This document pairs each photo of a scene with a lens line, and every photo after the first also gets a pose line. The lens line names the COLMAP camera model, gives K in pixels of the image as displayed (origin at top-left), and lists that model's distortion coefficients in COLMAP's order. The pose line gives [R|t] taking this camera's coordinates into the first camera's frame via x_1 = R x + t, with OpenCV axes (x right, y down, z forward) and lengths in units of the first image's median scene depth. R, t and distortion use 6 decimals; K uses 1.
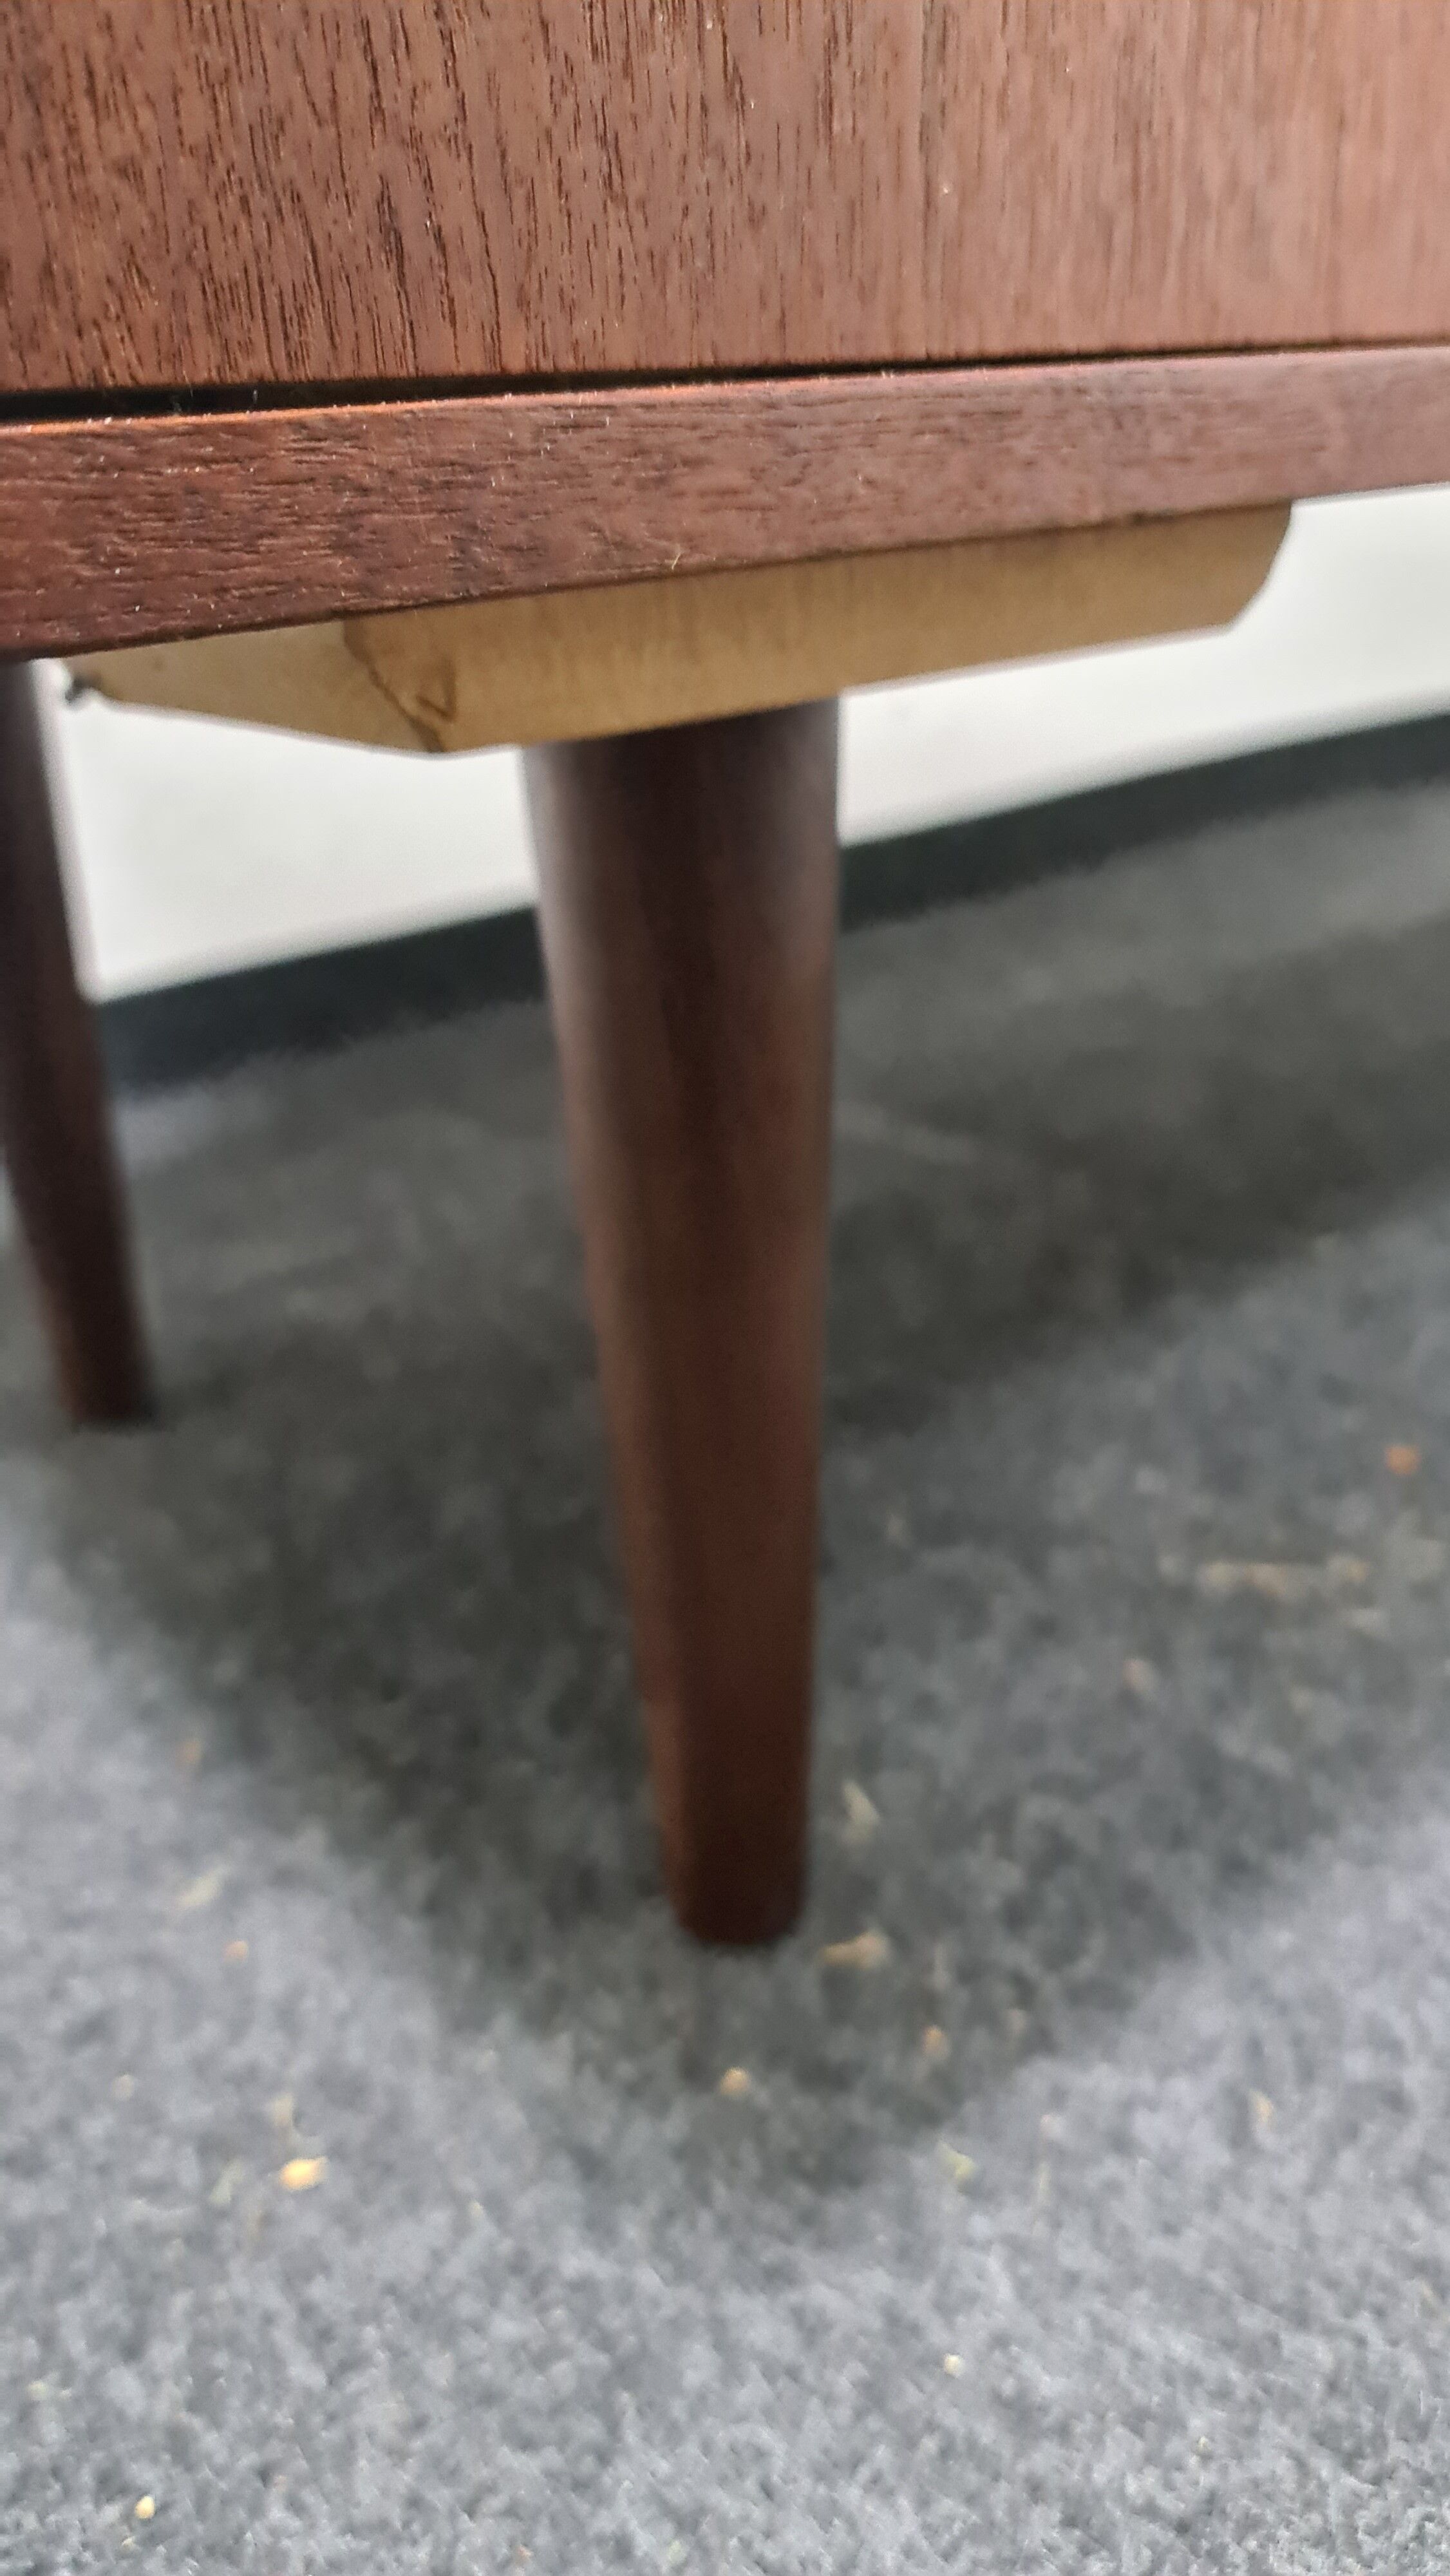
lens RADIAL K [[2021.9, 0, 717.2], [0, 2021.9, 1284.3], [0, 0, 1]] dist [0.014102, -0.005445]
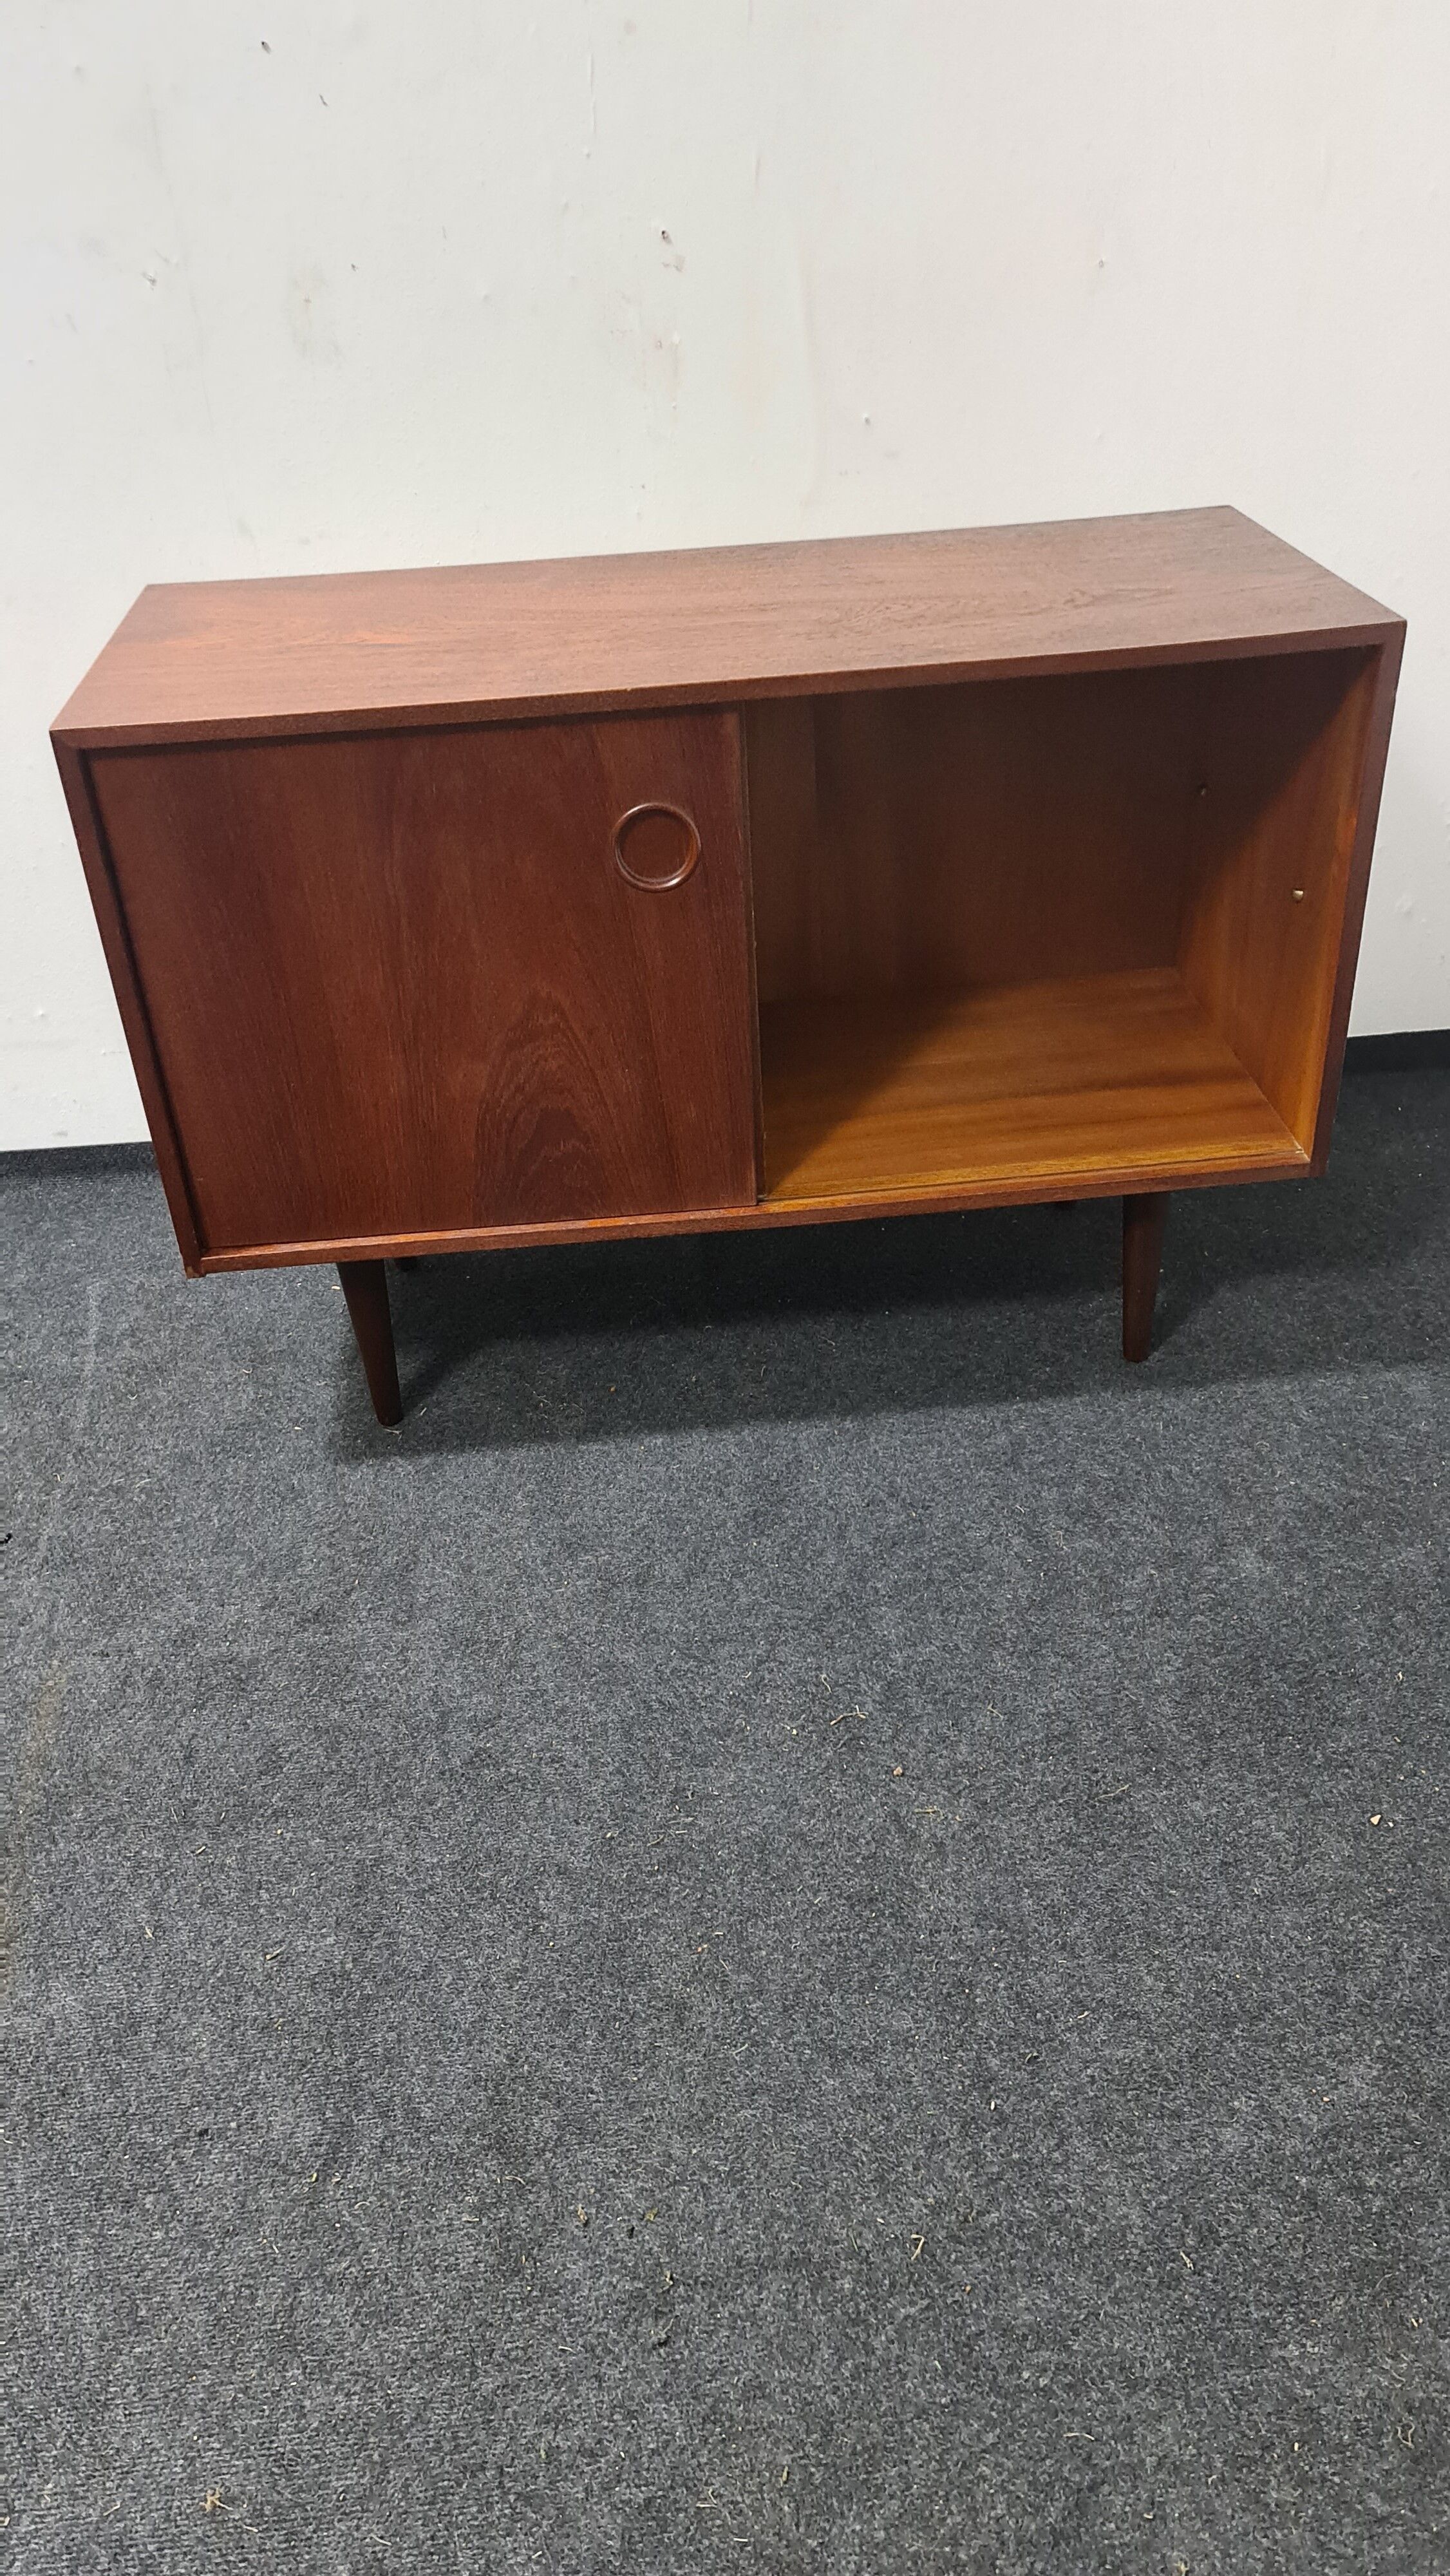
lens RADIAL K [[1902.1, 0, 753.7], [0, 1902.1, 1327.3], [0, 0, 1]] dist [0.054935, -0.046170]
pose [[0.838657, 0.323725, -0.438014, 3.675784], [-0.221038, 0.937287, 0.269508, -1.869460], [0.497791, -0.129207, 0.857619, -3.528839]]
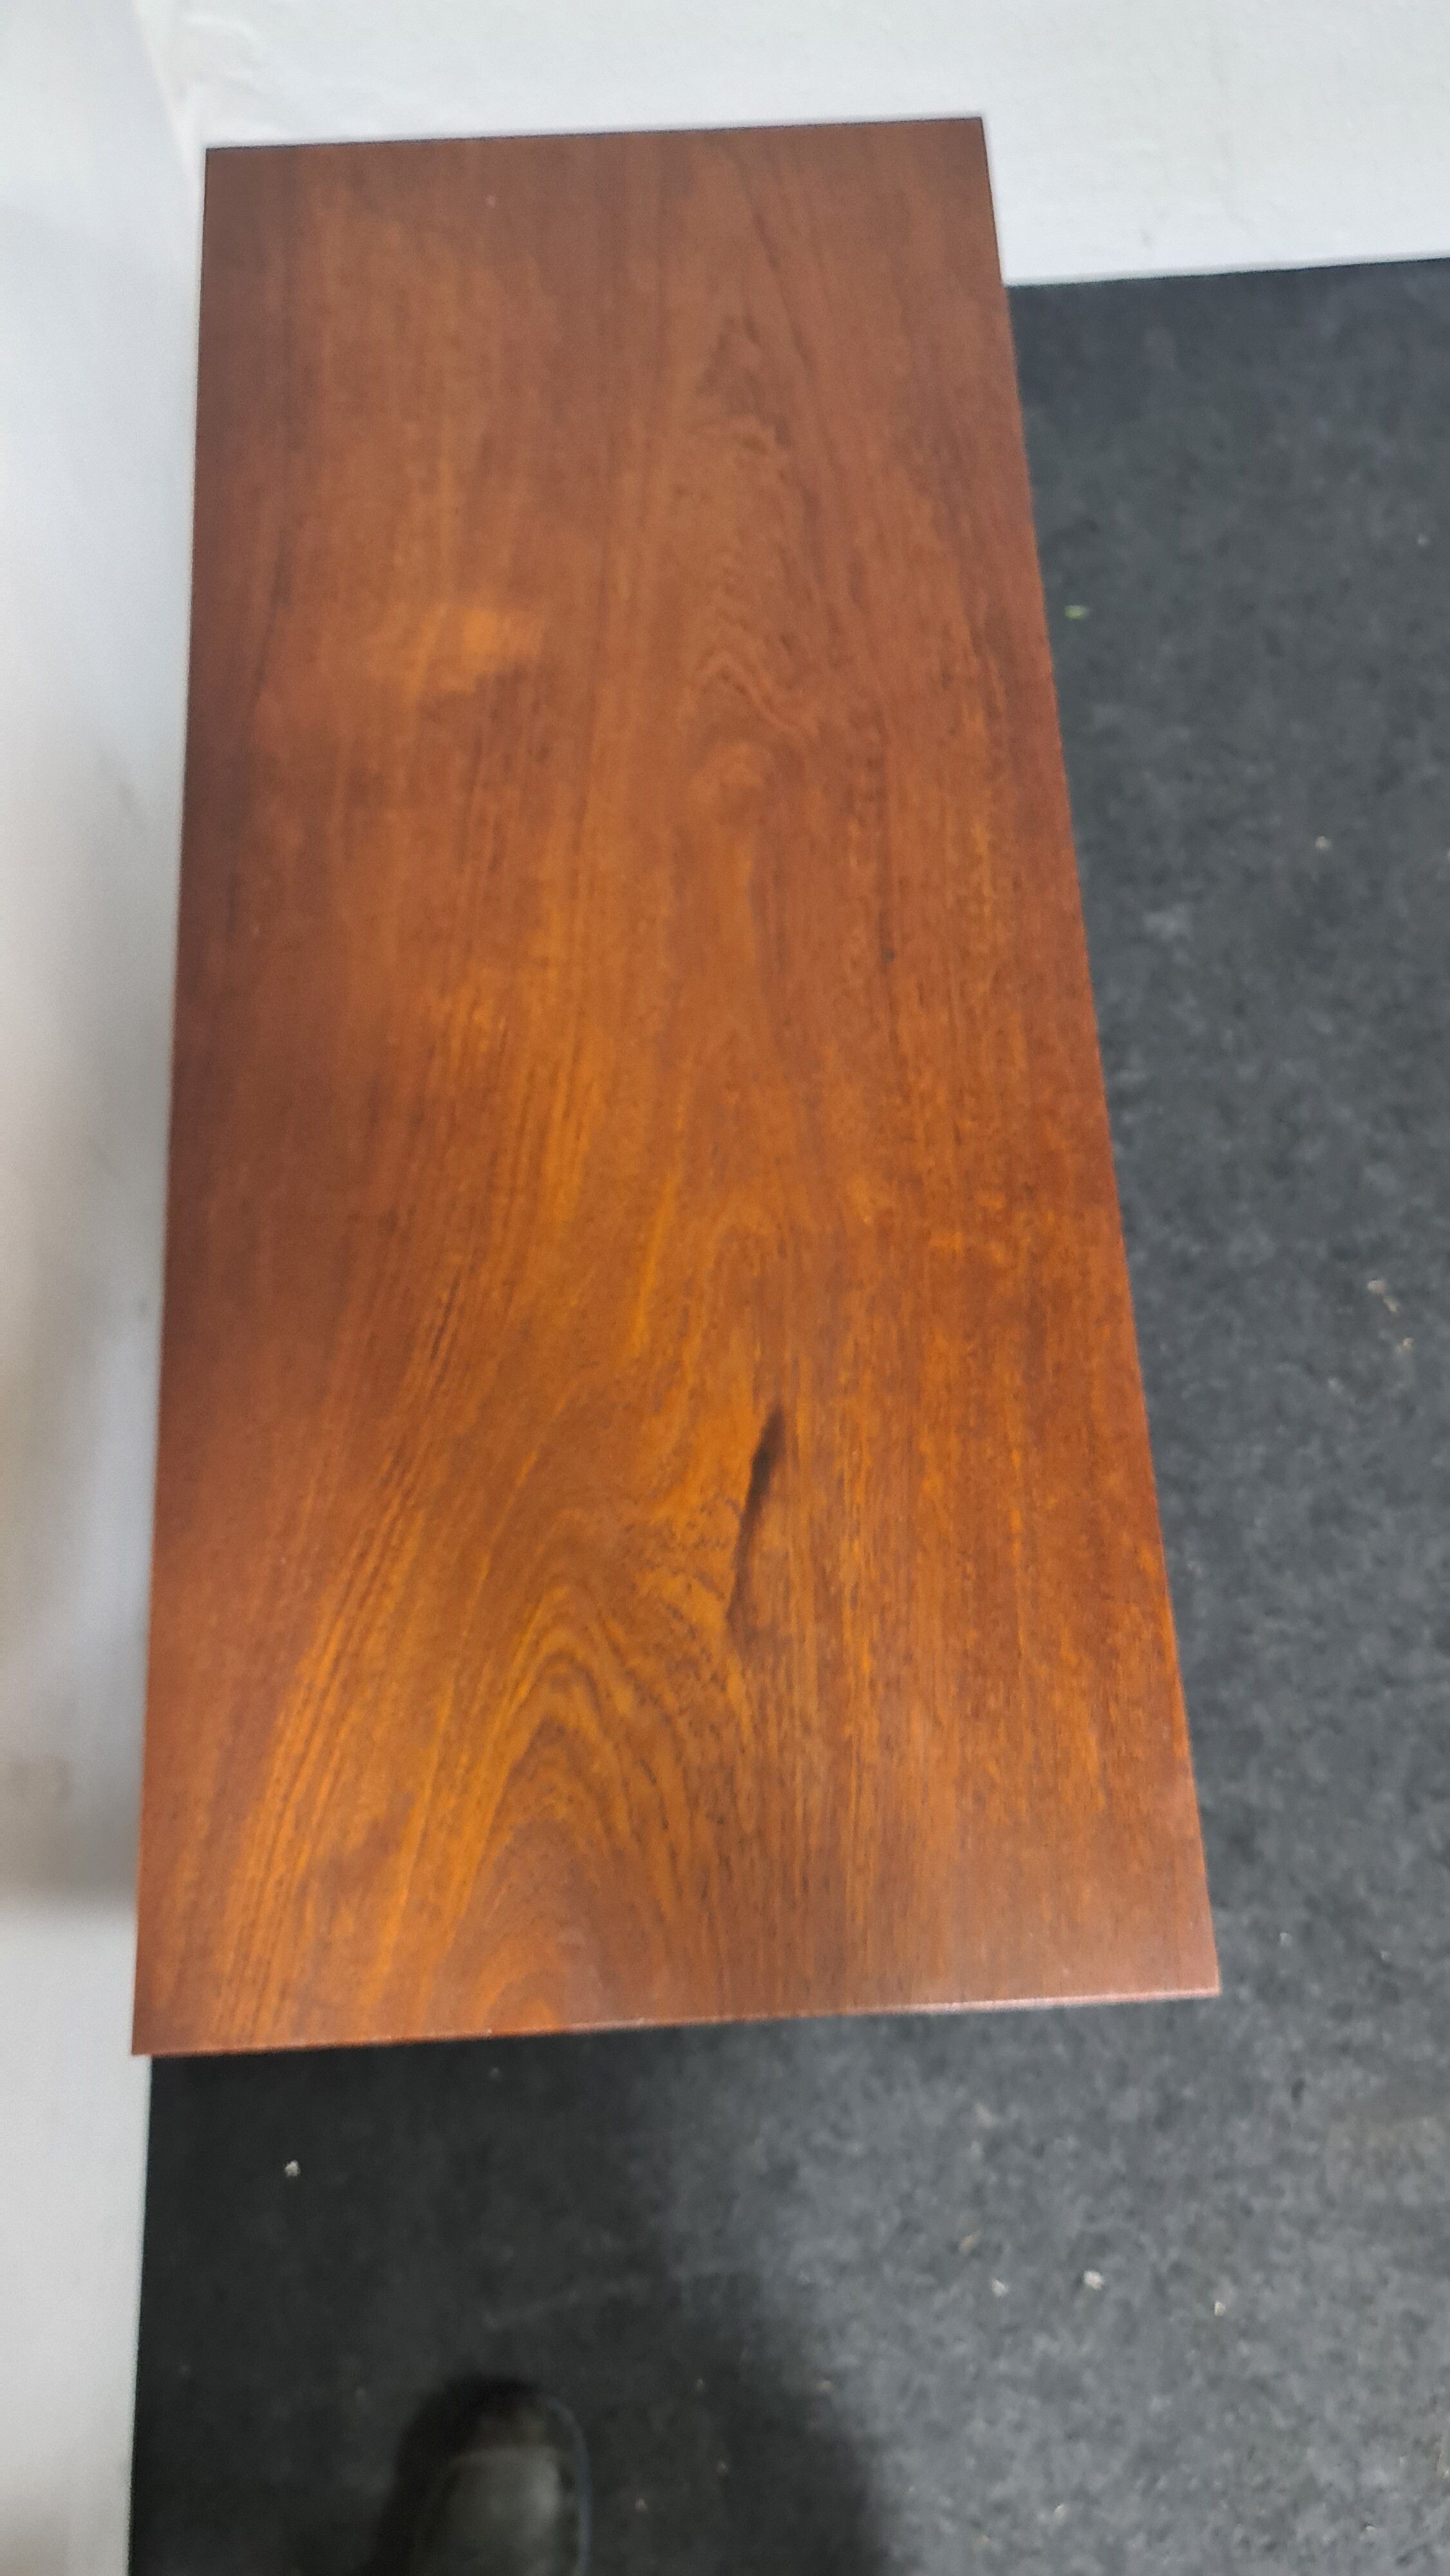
lens RADIAL K [[1902.1, 0, 711.0], [0, 1902.1, 1293.4], [0, 0, 1]] dist [0.054935, -0.046170]
pose [[0.577582, -0.752499, 0.316455, -0.817922], [0.289782, 0.551406, 0.782290, -4.412594], [-0.763168, -0.360134, 0.536543, -0.664334]]
